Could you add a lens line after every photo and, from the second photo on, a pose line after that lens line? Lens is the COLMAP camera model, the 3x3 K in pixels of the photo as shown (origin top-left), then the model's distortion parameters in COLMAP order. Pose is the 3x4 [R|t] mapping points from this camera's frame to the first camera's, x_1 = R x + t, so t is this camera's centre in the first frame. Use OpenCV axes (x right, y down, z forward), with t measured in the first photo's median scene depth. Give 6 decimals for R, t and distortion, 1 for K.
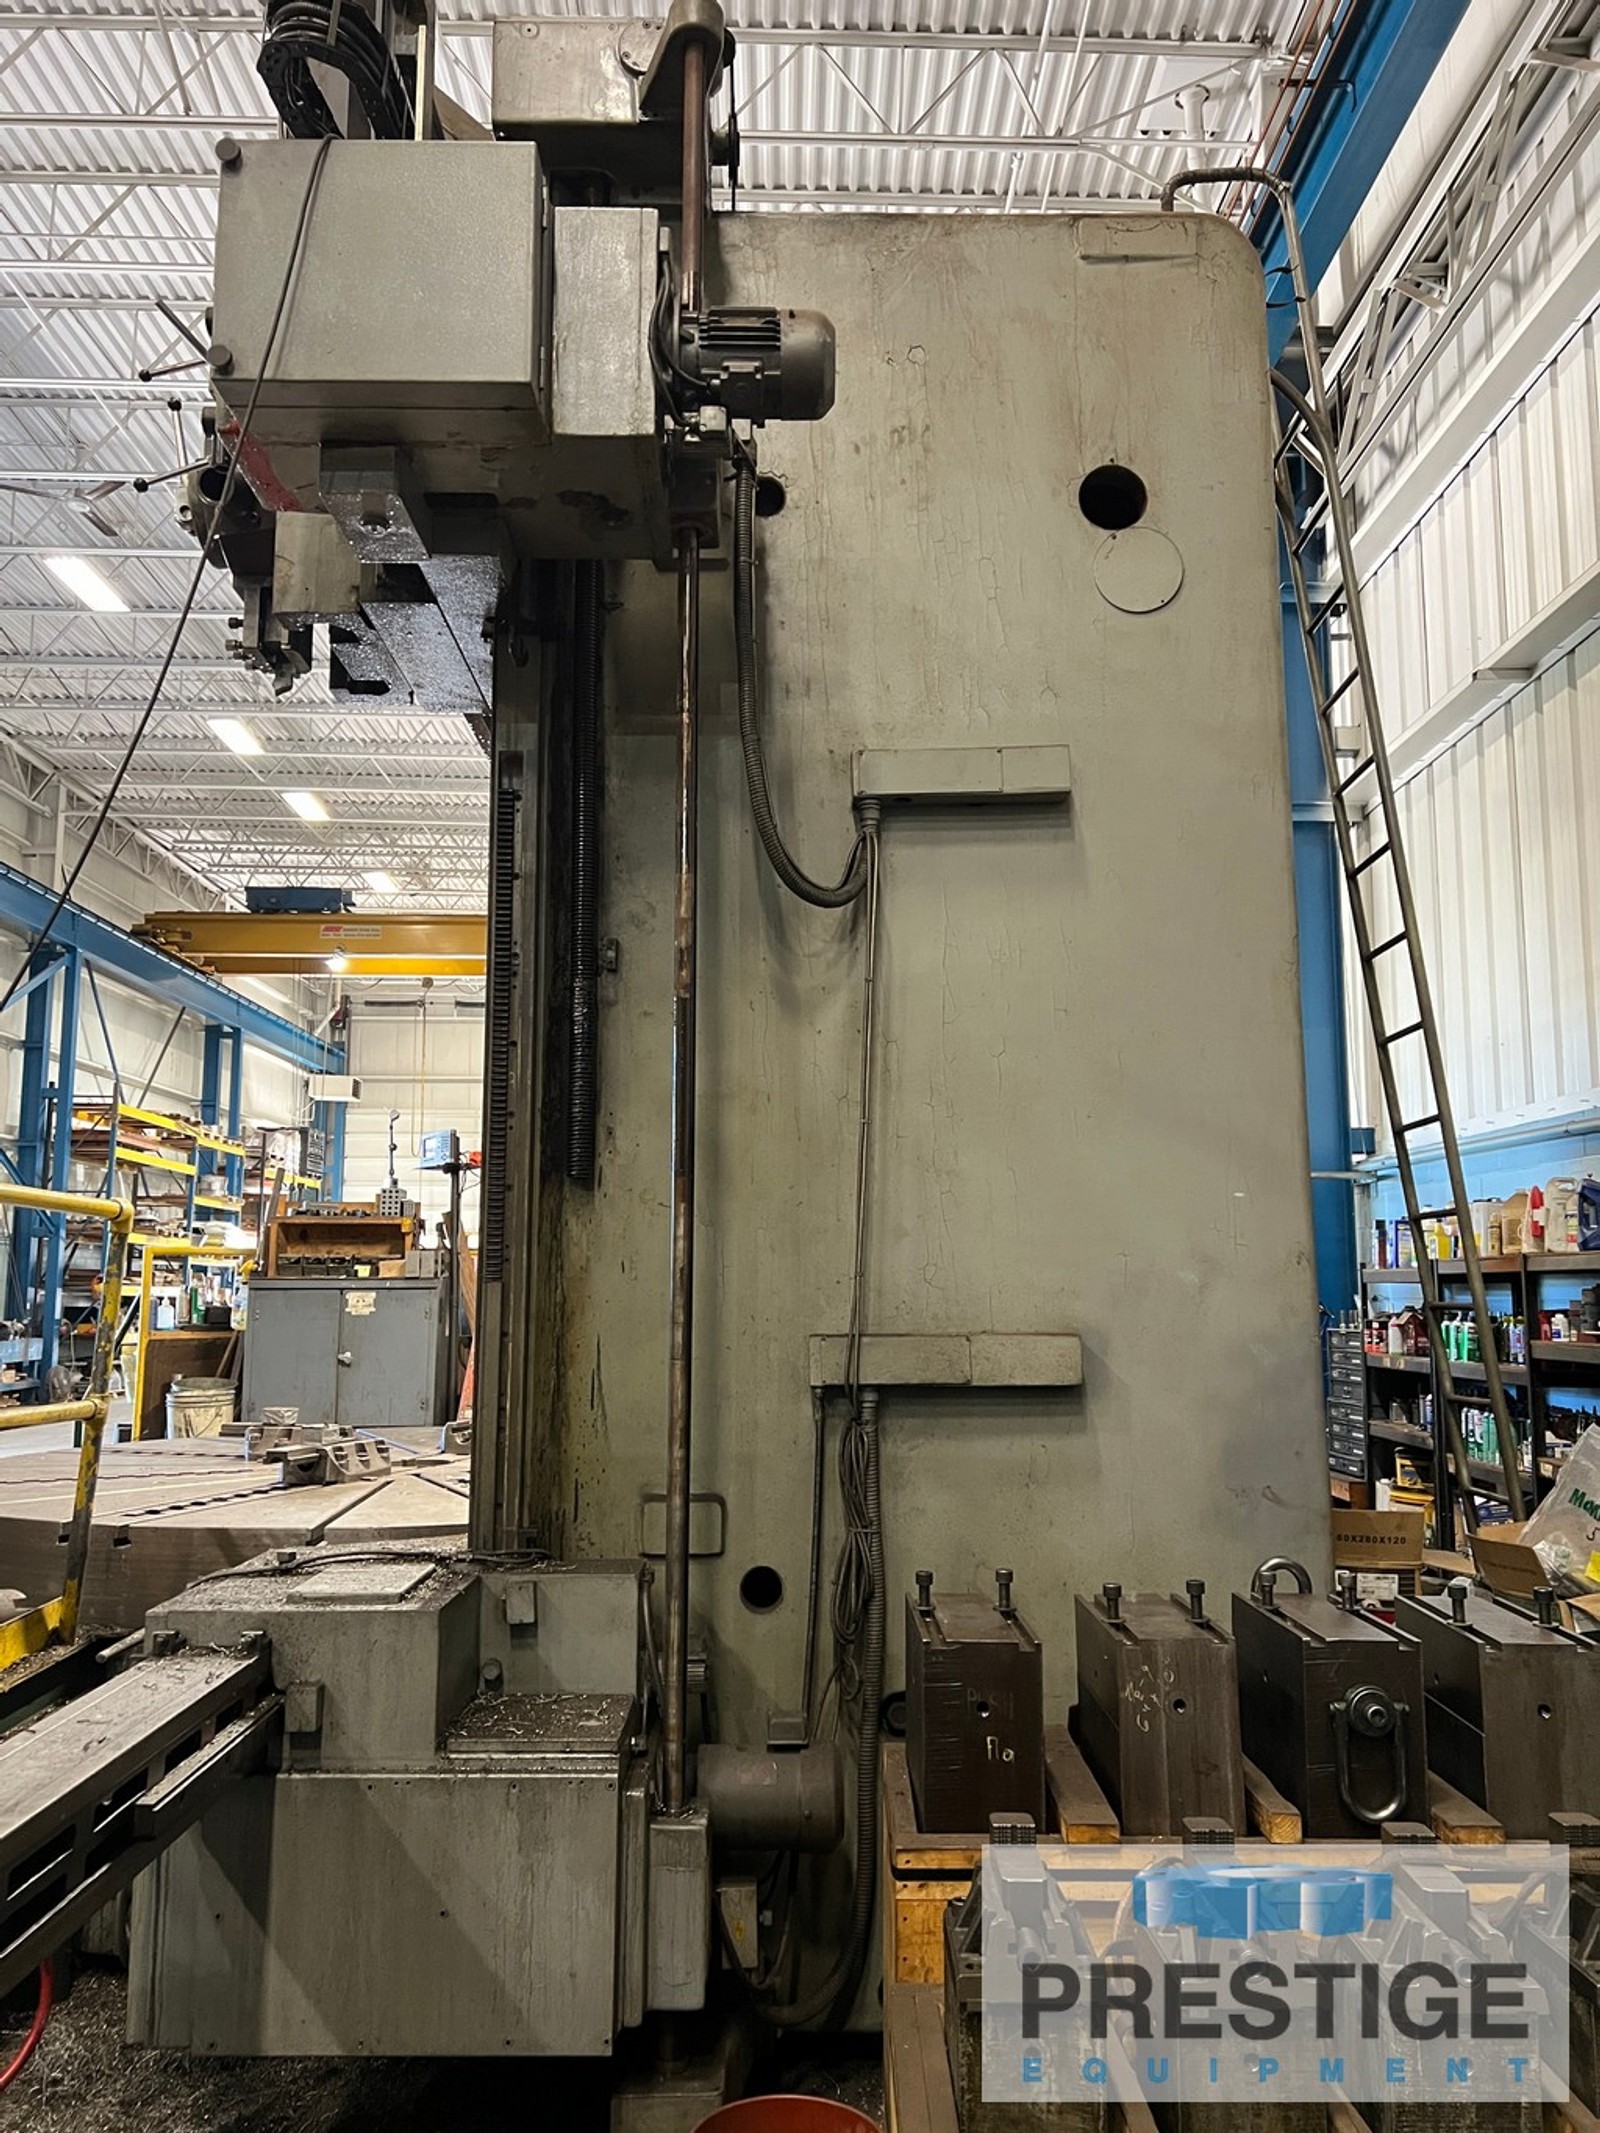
lens RADIAL K [[1607.1, 0, 794.5], [0, 1607.1, 1079.4], [0, 0, 1]] dist [0.043664, -0.055778]
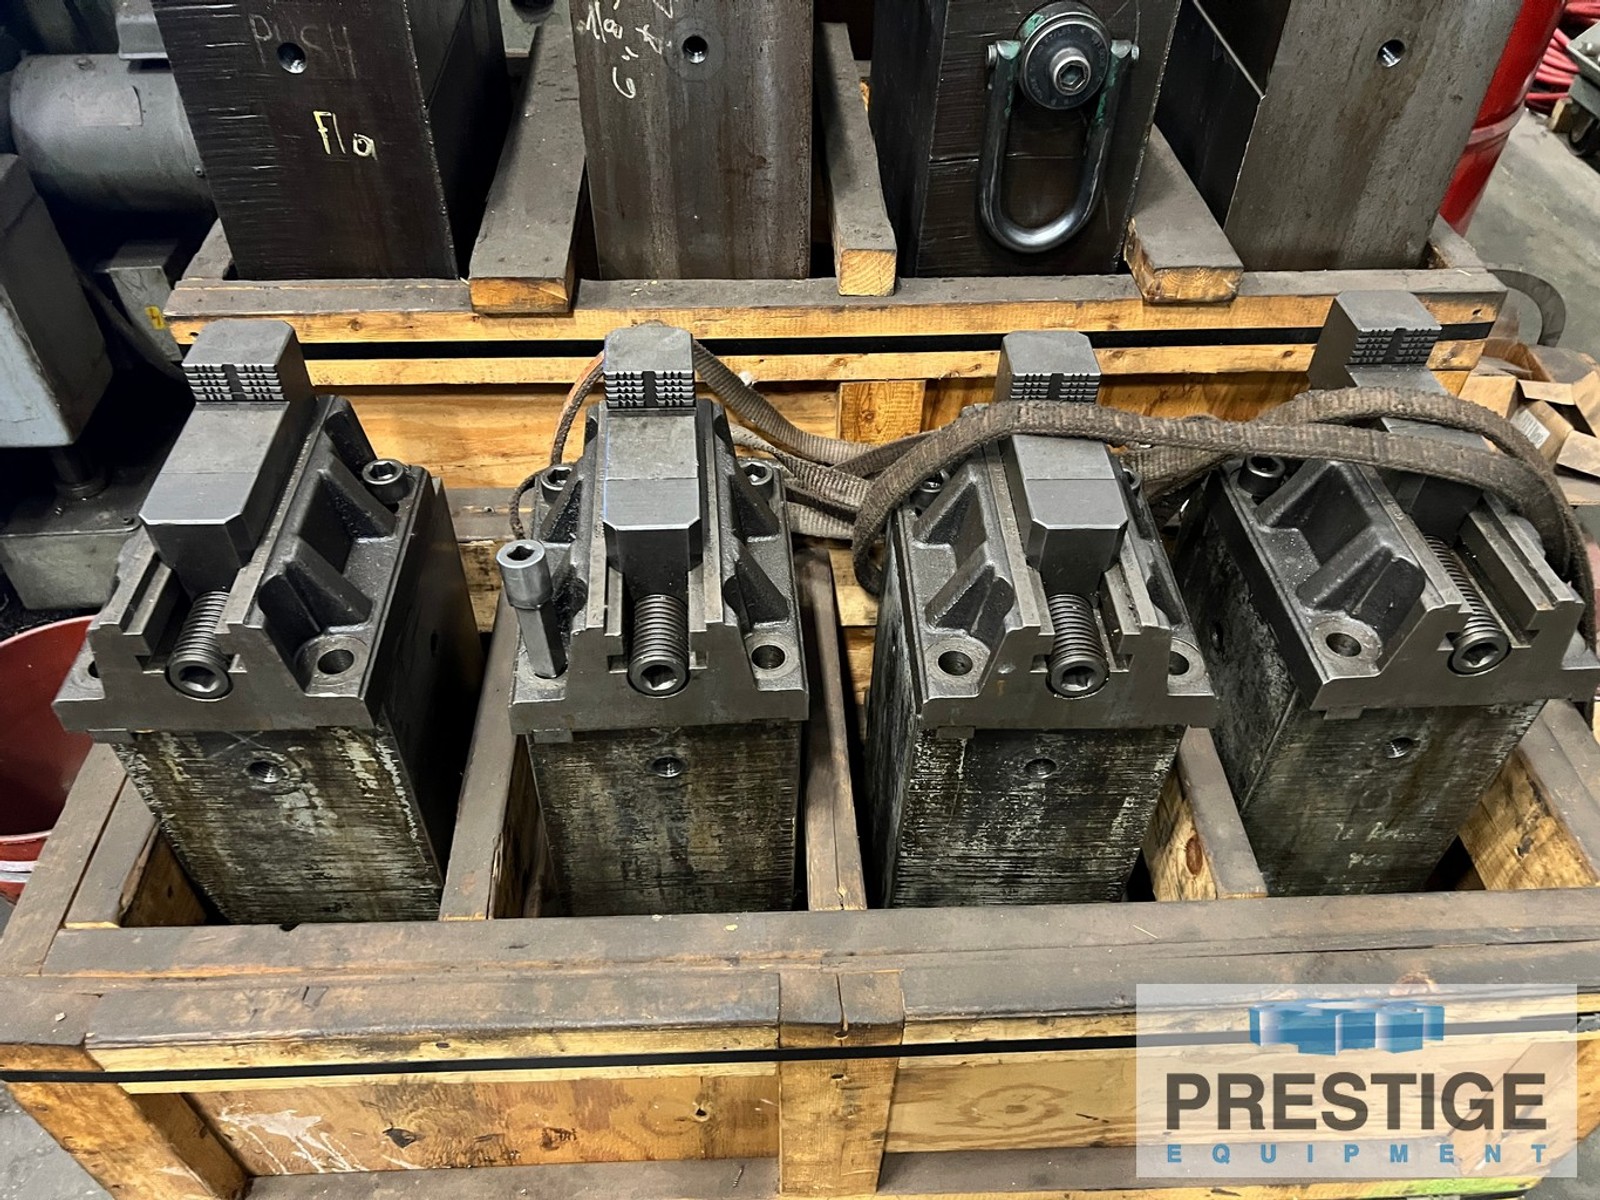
lens RADIAL K [[1205.5, 0, 800.0], [0, 1205.5, 600.0], [0, 0, 1]] dist [0.043664, -0.055778]
pose [[0.997527, -0.035810, 0.060486, 0.243345], [-0.026624, 0.603910, 0.796608, 0.189813], [-0.065054, -0.796248, 0.601463, 0.638261]]
